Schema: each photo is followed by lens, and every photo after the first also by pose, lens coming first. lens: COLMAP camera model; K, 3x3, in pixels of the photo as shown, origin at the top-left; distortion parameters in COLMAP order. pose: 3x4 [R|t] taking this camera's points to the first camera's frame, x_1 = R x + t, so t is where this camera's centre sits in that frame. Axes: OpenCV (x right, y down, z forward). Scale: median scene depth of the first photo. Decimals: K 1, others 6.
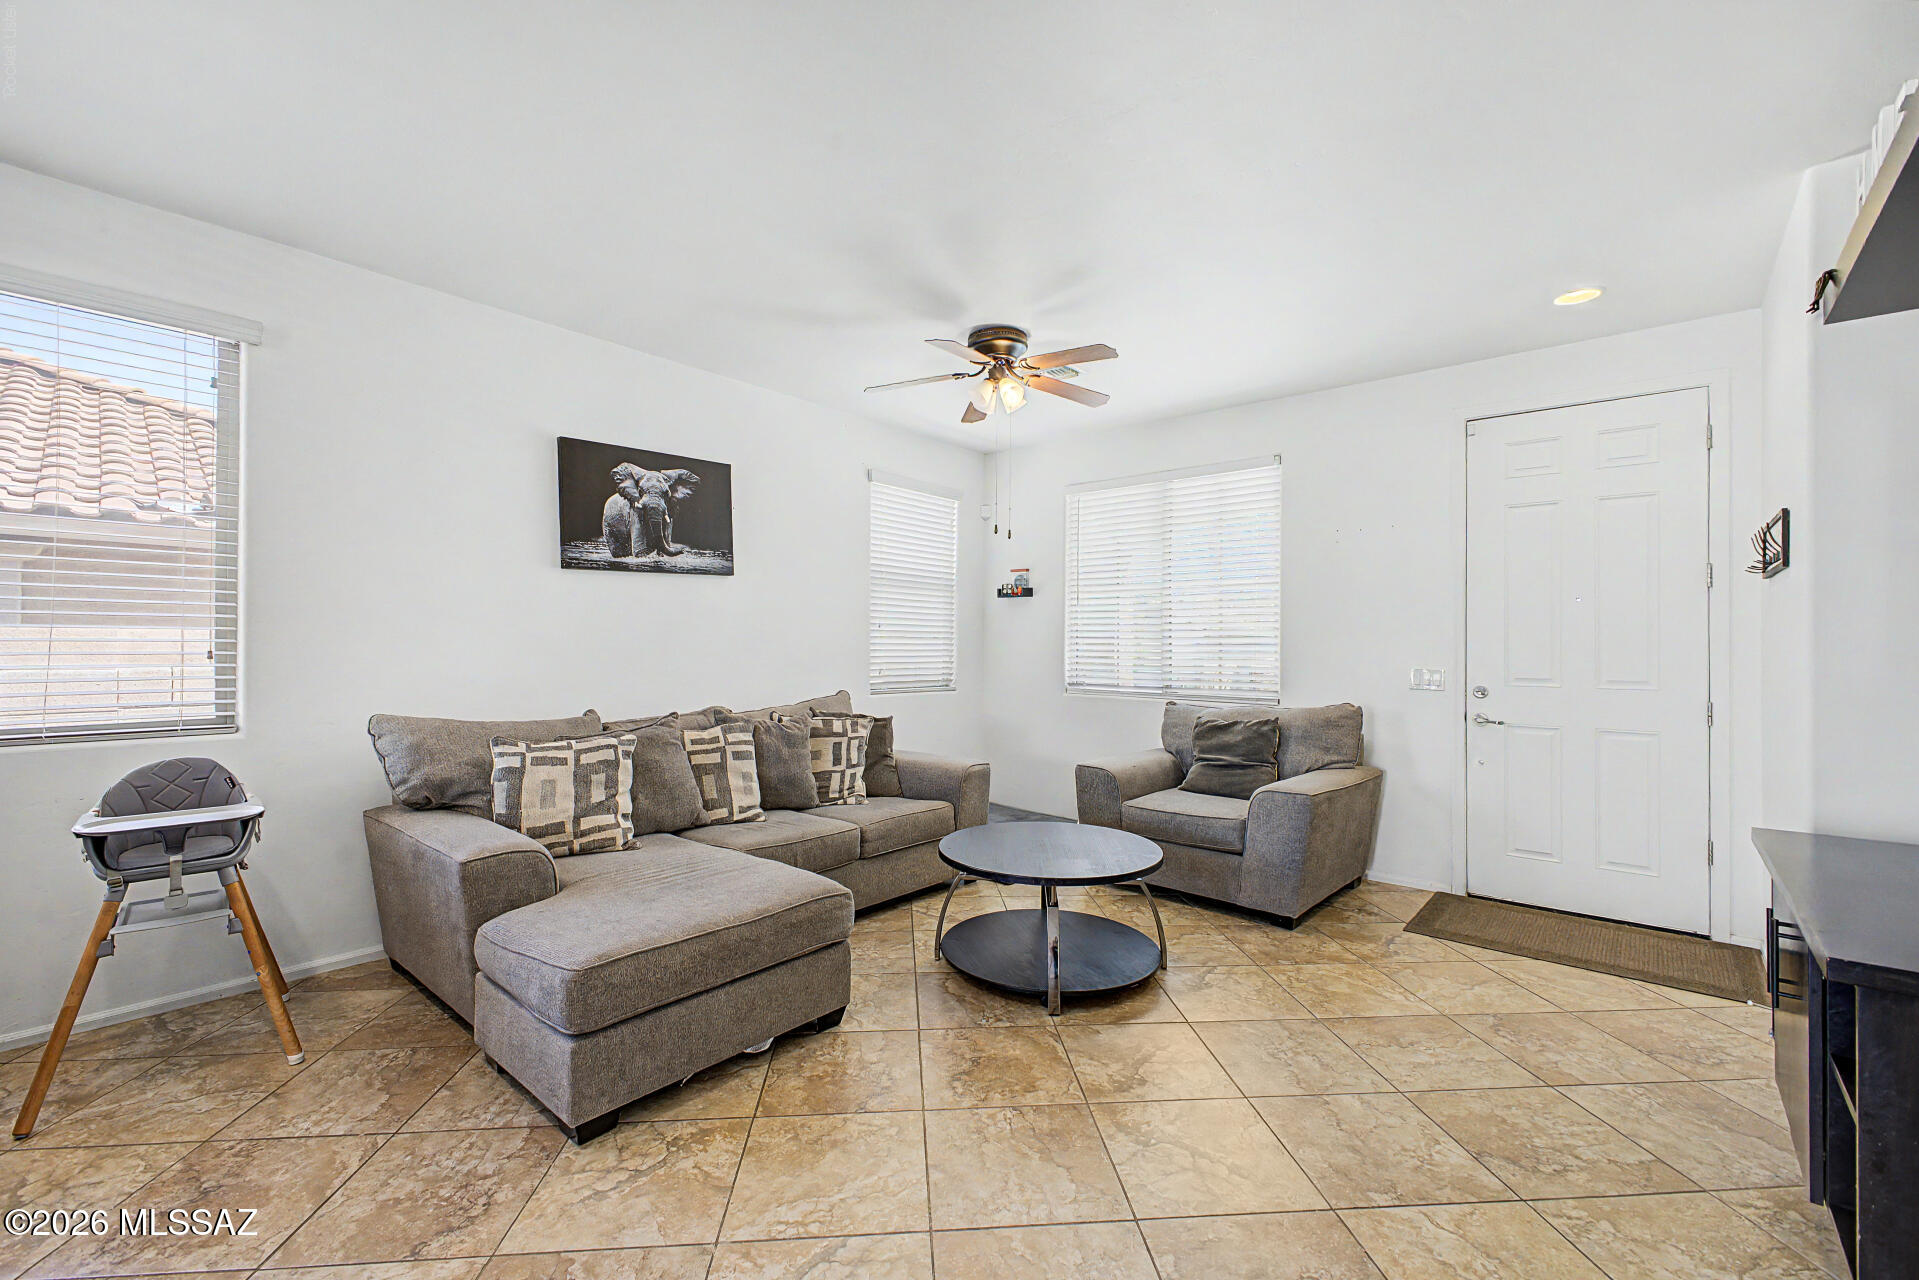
lens RADIAL K [[811.3, 0, 979.5], [0, 811.3, 643.7], [0, 0, 1]] dist [0.014265, -0.001158]
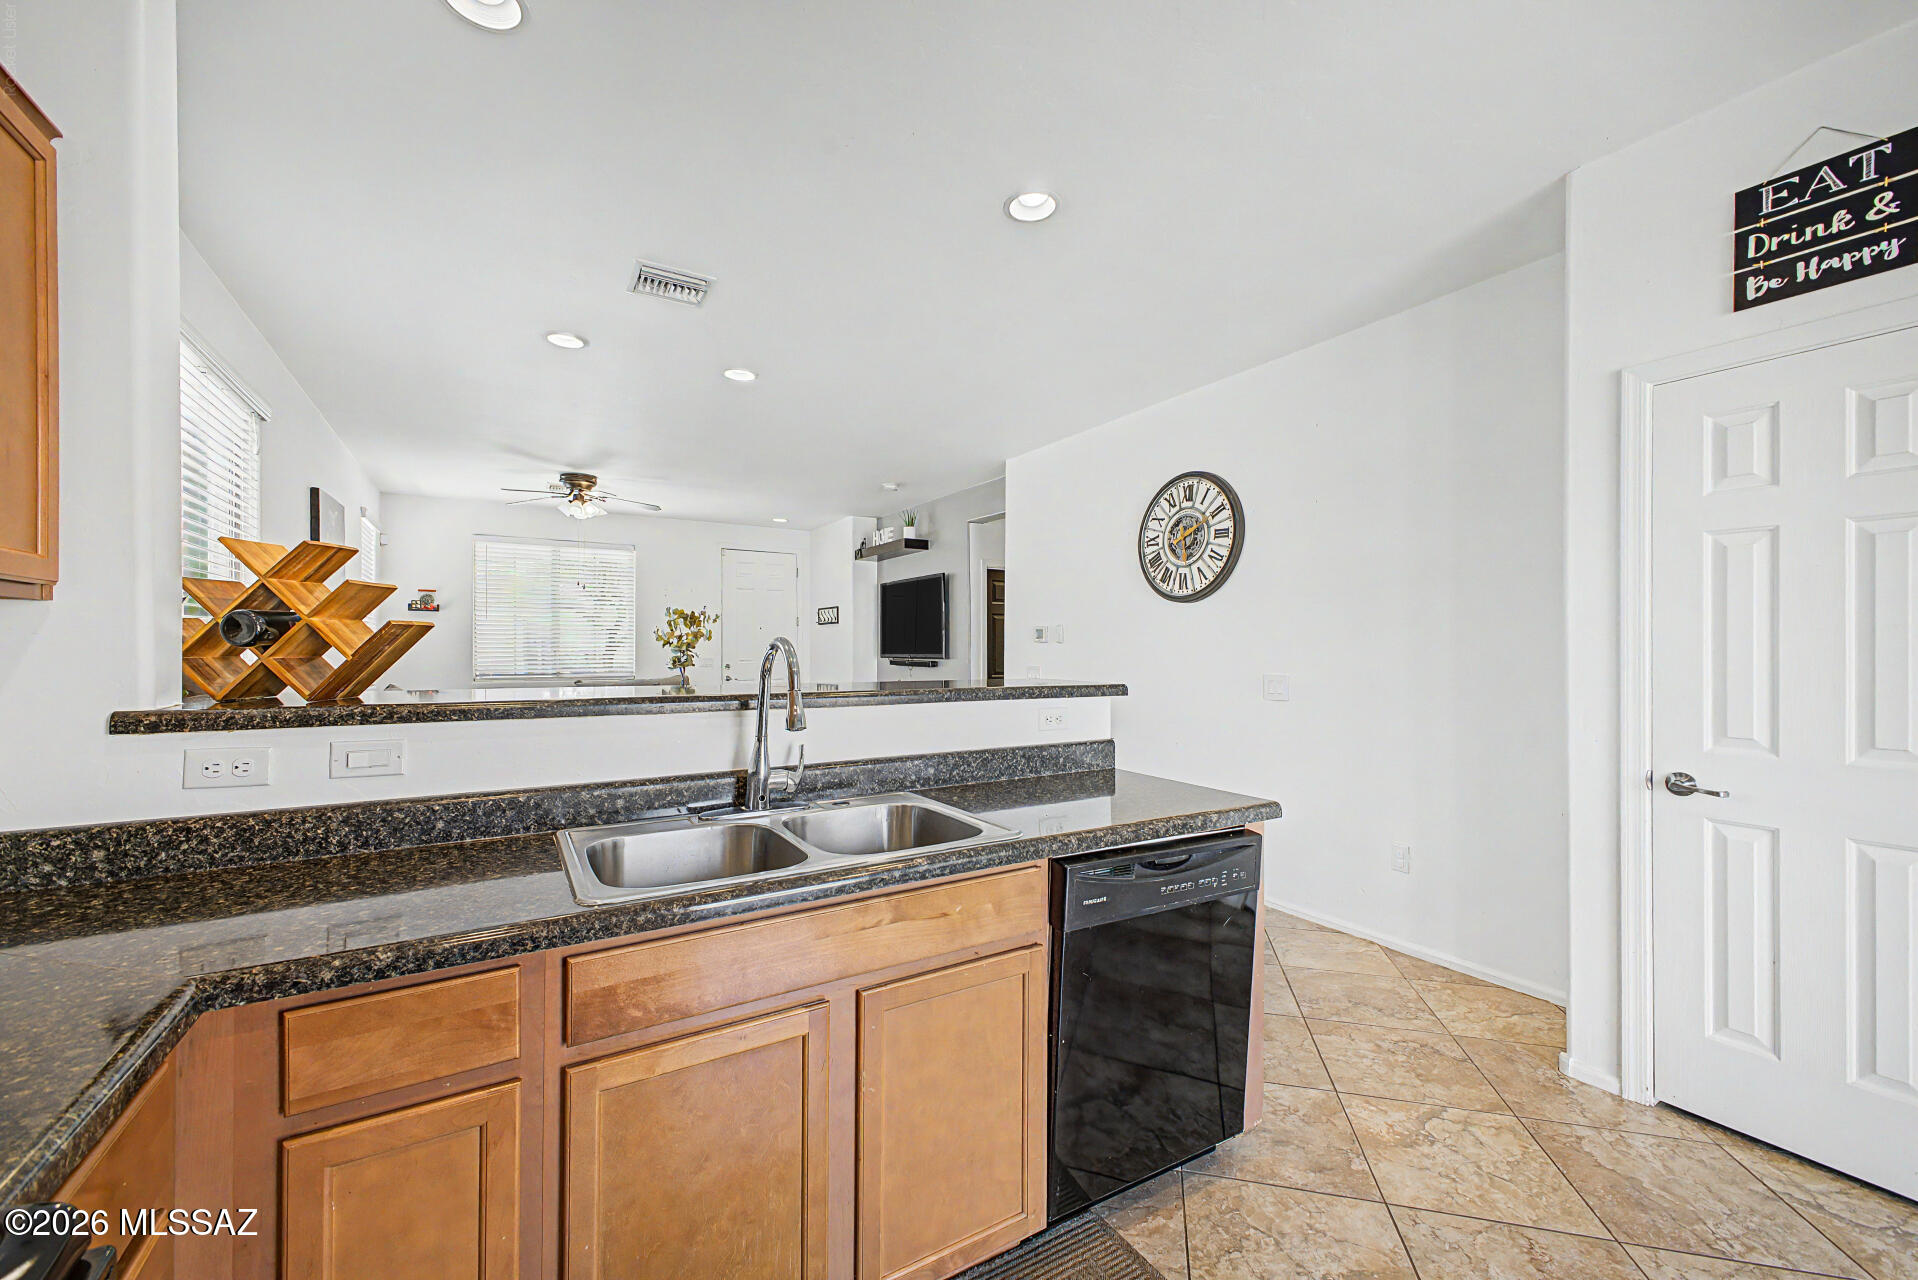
lens RADIAL K [[760.6, 0, 950.2], [0, 760.6, 637.9], [0, 0, 1]] dist [0.016086, -0.001609]
pose [[0.332900, 0.006213, 0.942942, -1.311759], [-0.002537, 0.999981, -0.005693, -0.013787], [-0.942959, -0.000497, 0.332909, -0.343061]]
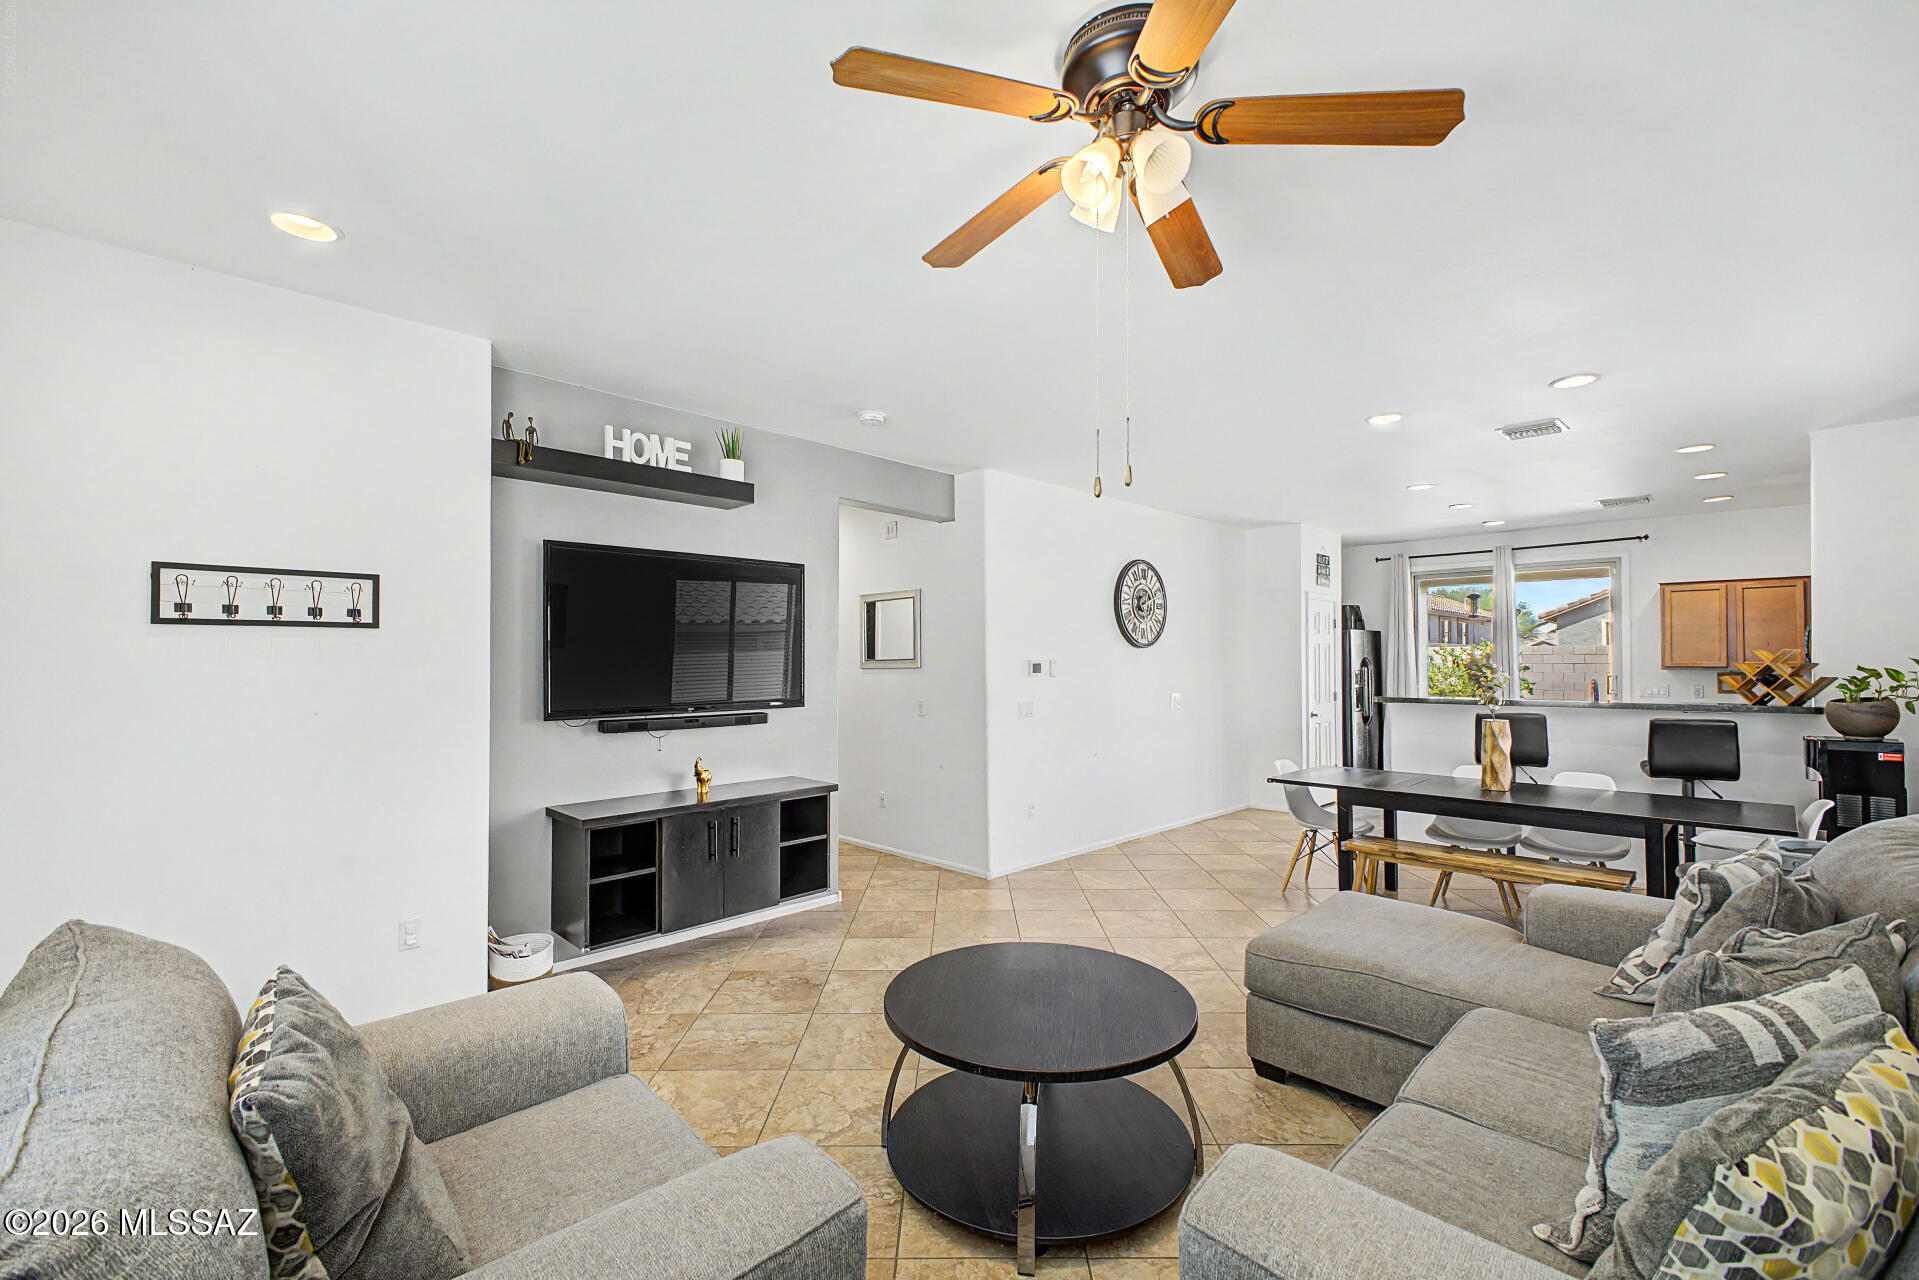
lens RADIAL K [[811.3, 0, 965.1], [0, 811.3, 644.5], [0, 0, 1]] dist [0.014265, -0.001158]
pose [[-0.996145, -0.004678, 0.087597, 0.080954], [-0.006667, 0.999726, -0.022426, -0.038929], [-0.087468, -0.022924, -0.995904, 1.471008]]
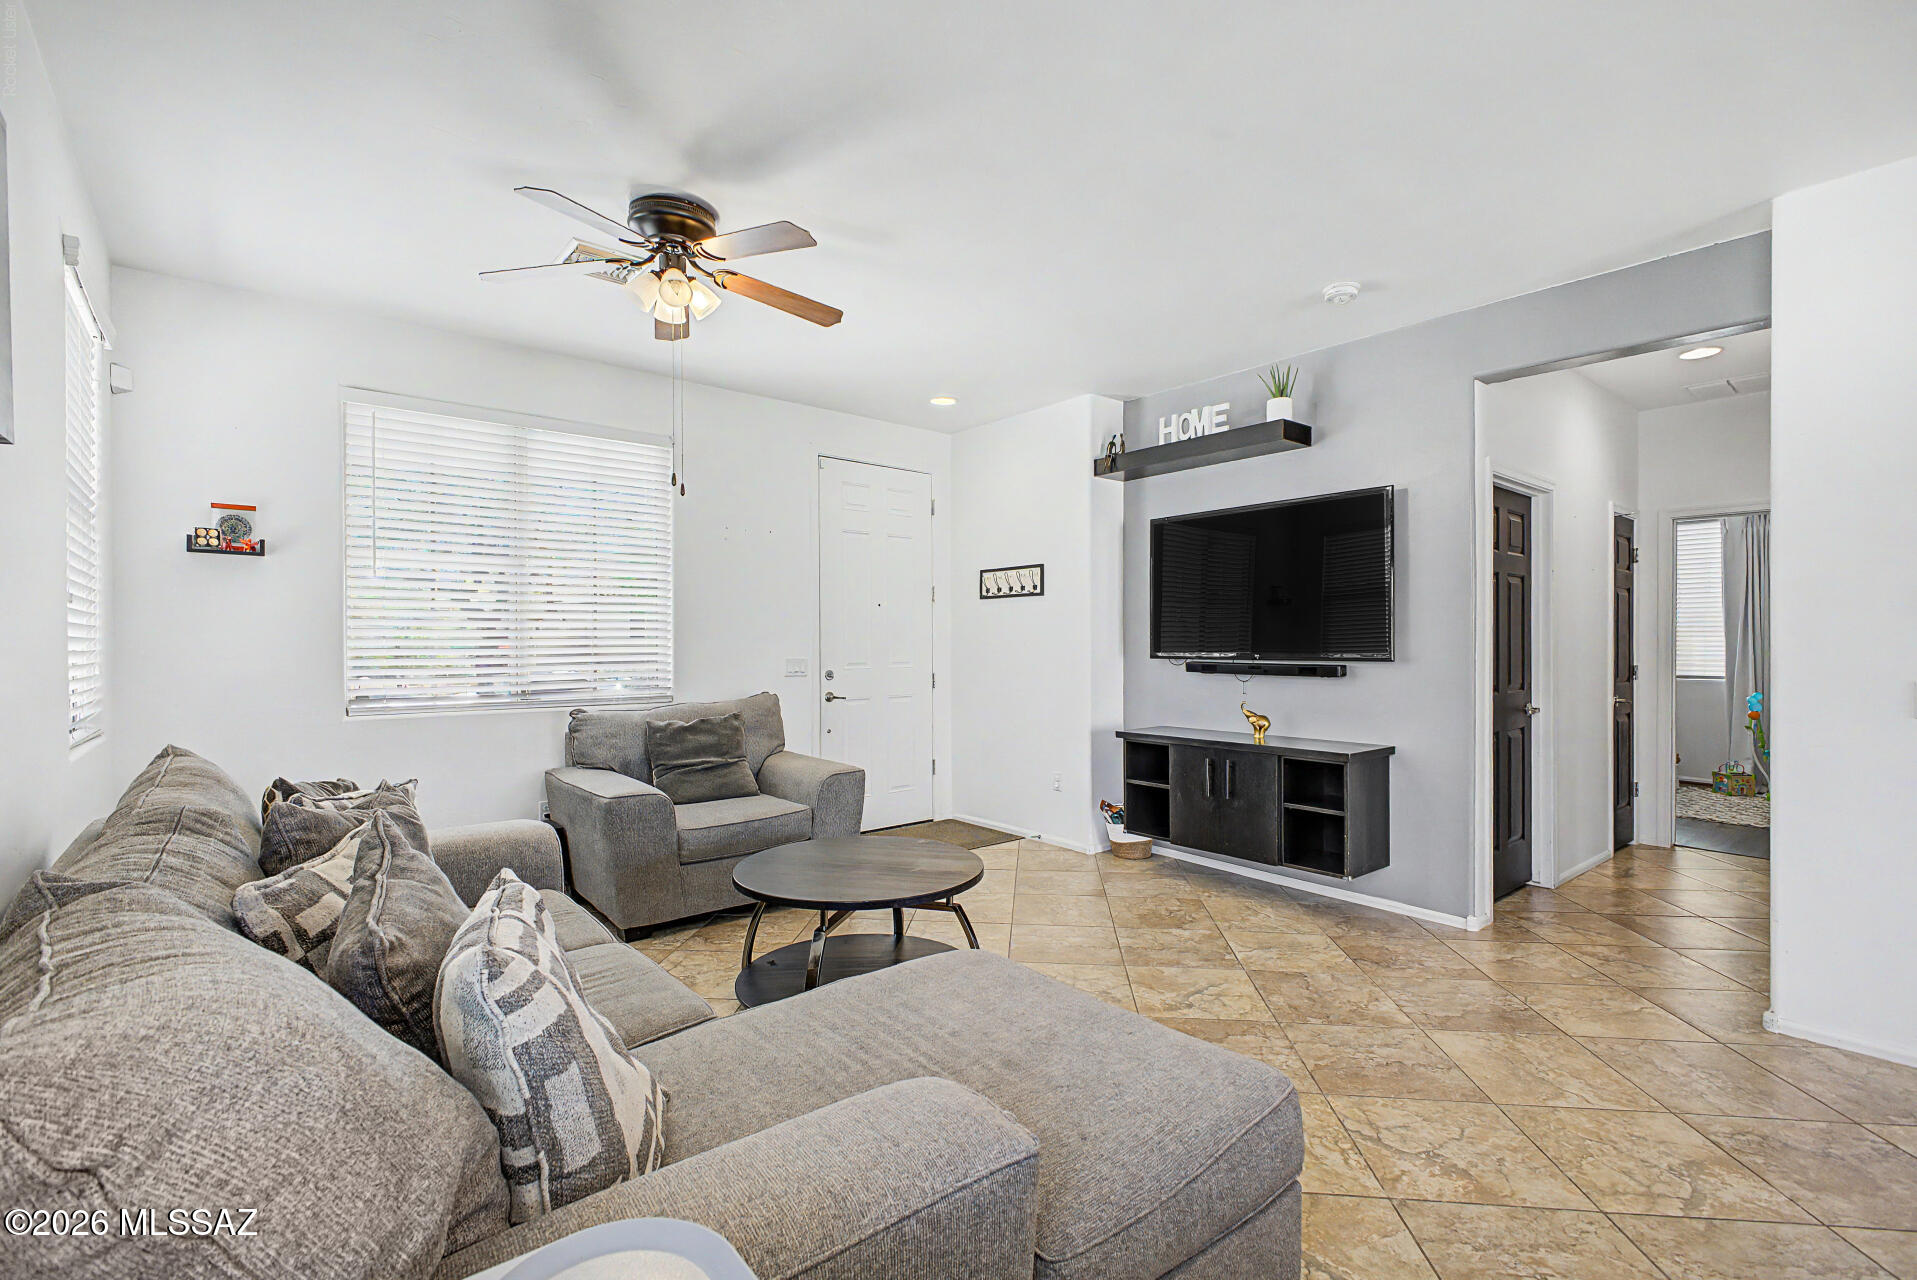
lens RADIAL K [[852.7, 0, 947.1], [0, 852.7, 646.3], [0, 0, 1]] dist [0.005197, -0.000068]
pose [[0.191751, -0.011775, 0.981373, -0.689451], [-0.000951, 0.999925, 0.012184, -0.001651], [-0.981443, -0.003269, 0.191725, 0.613562]]
